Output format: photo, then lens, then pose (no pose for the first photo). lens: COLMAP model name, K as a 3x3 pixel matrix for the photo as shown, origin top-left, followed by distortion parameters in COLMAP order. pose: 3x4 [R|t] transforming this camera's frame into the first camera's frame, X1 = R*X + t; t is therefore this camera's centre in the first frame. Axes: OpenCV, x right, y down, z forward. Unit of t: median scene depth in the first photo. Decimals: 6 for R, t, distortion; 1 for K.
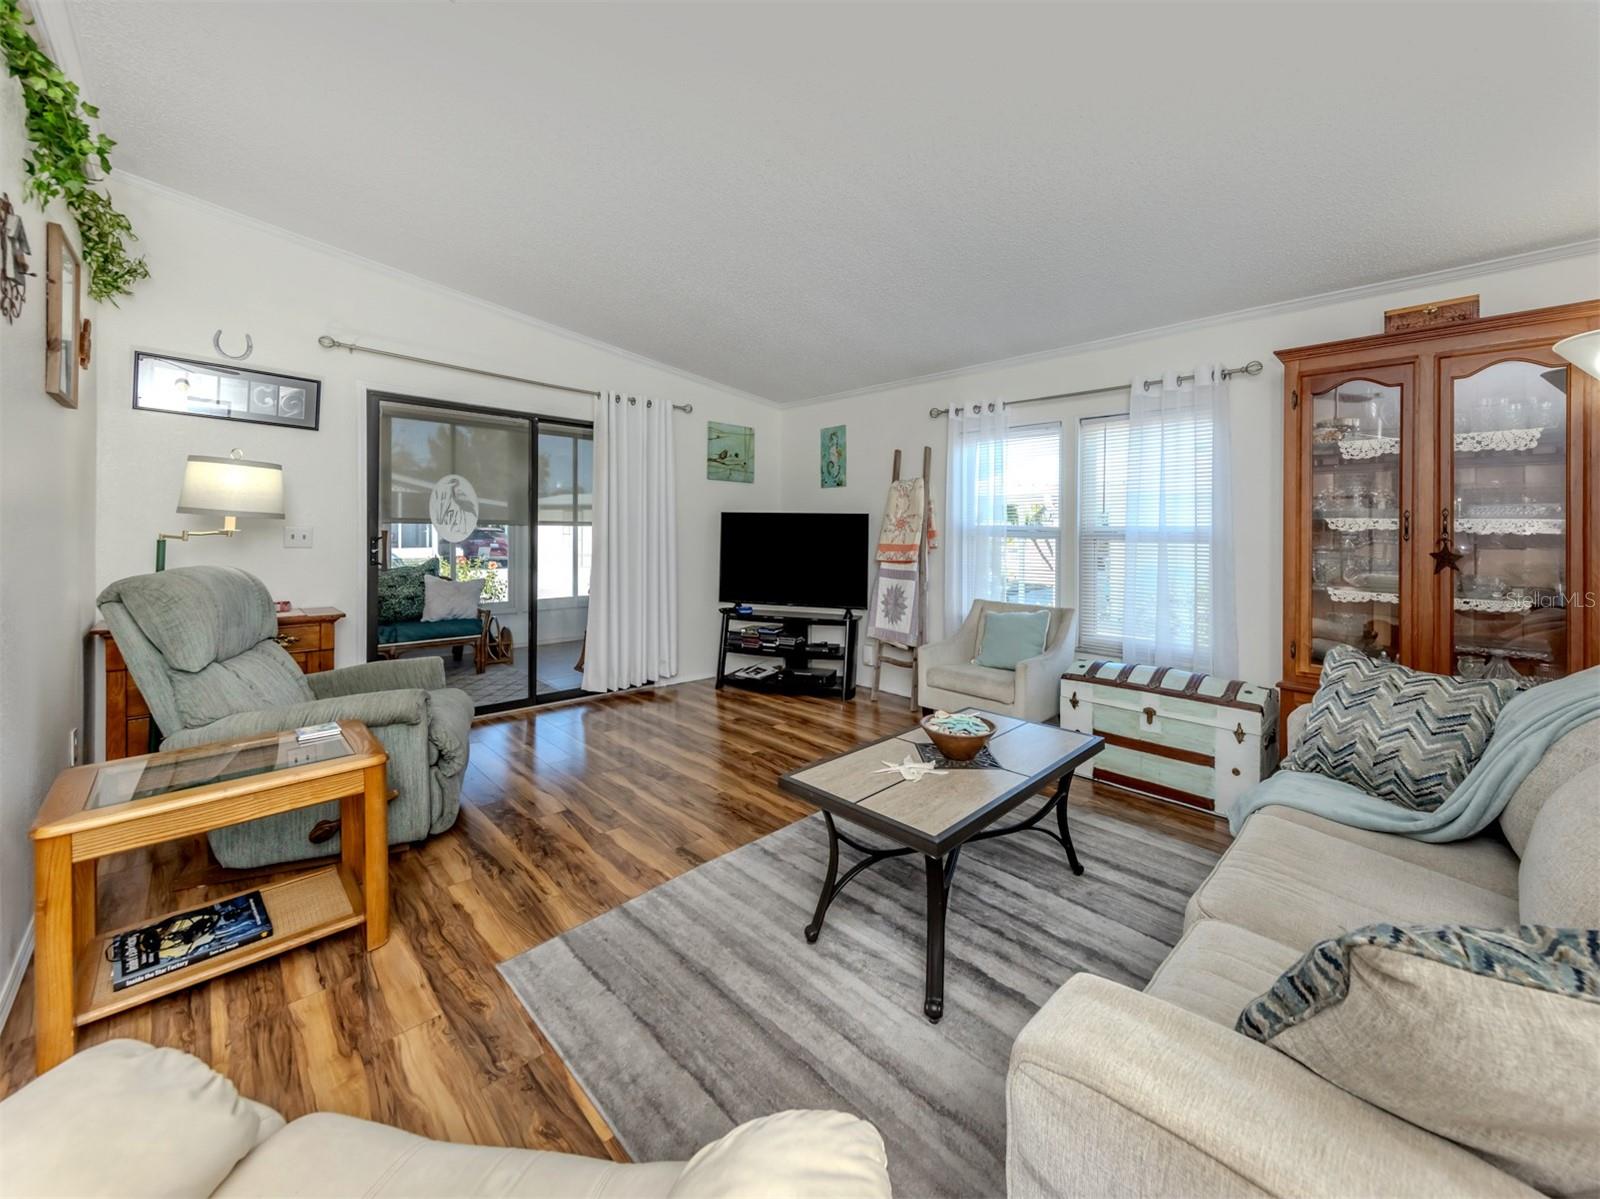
lens RADIAL K [[625.6, 0, 801.8], [0, 625.6, 527.4], [0, 0, 1]] dist [0.004907, 0.000008]
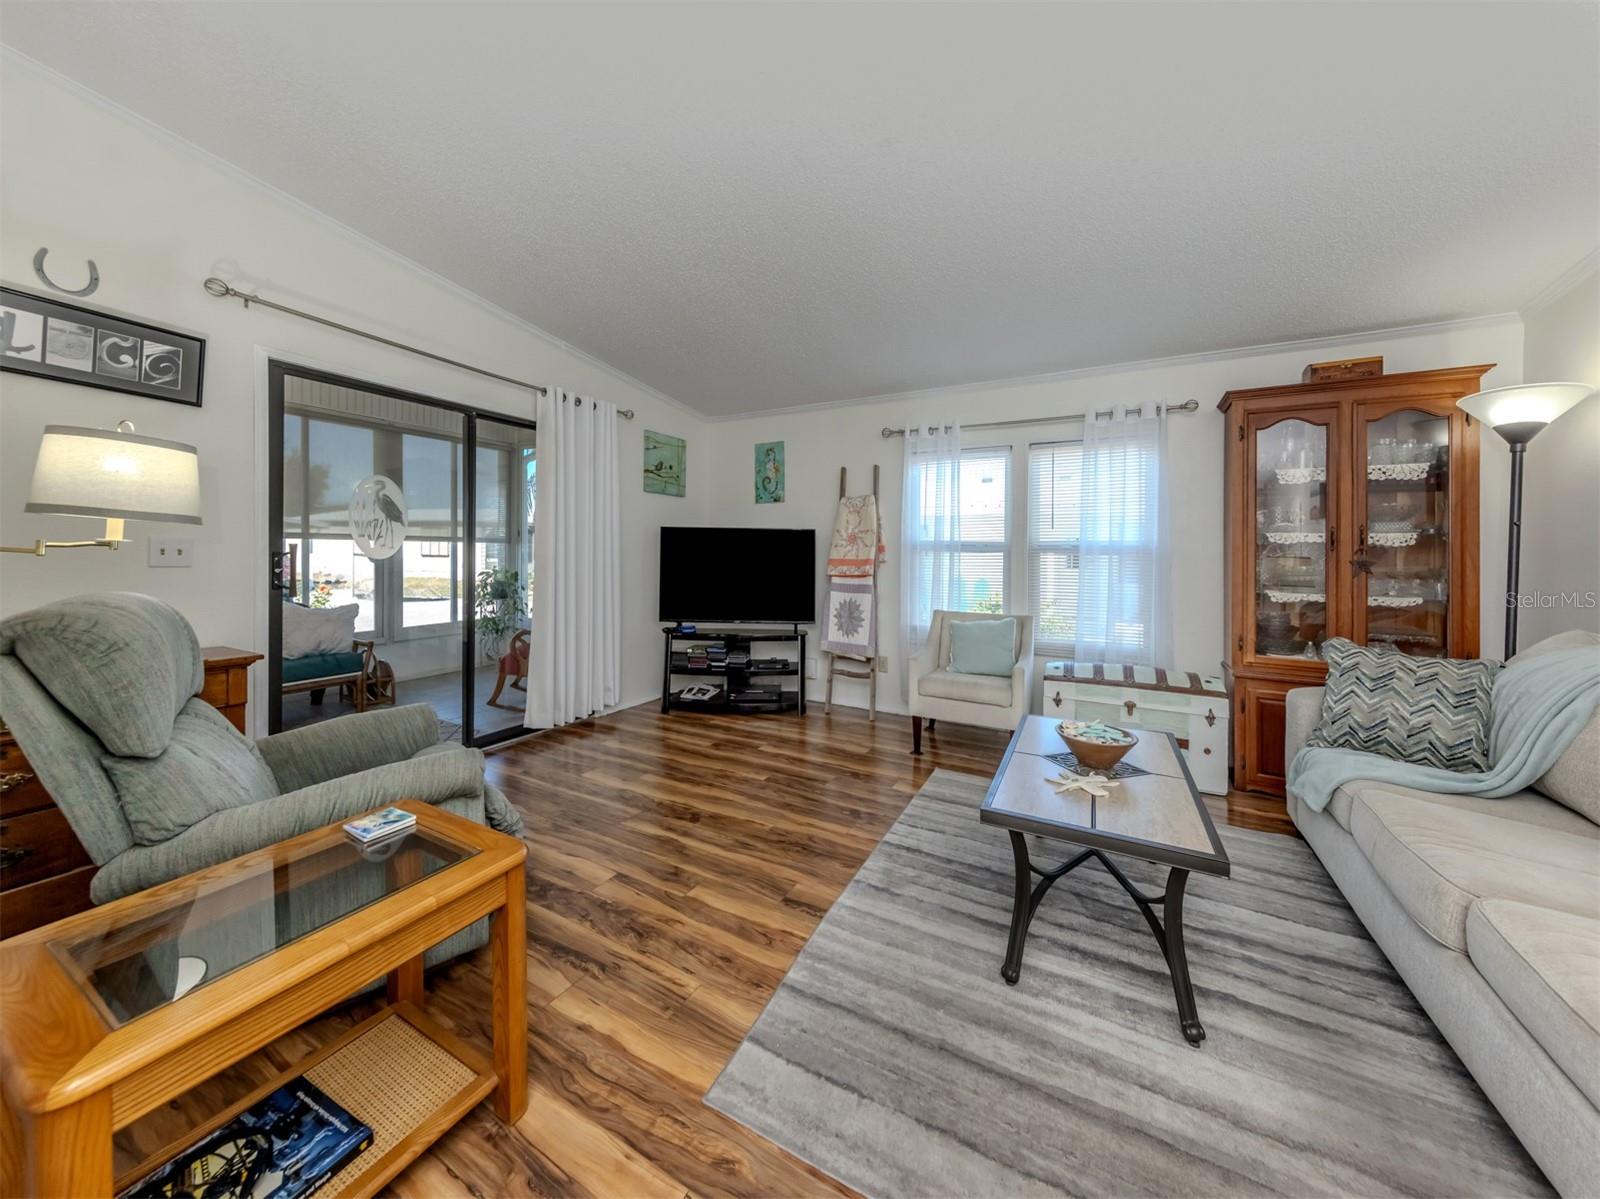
lens RADIAL K [[587.7, 0, 778.6], [0, 587.7, 549.4], [0, 0, 1]] dist [0.004904, -0.000635]
pose [[0.960356, -0.001623, 0.278771, -0.282280], [0.000393, 0.999990, 0.004468, 0.008537], [-0.278775, -0.004182, 0.960347, 0.132501]]
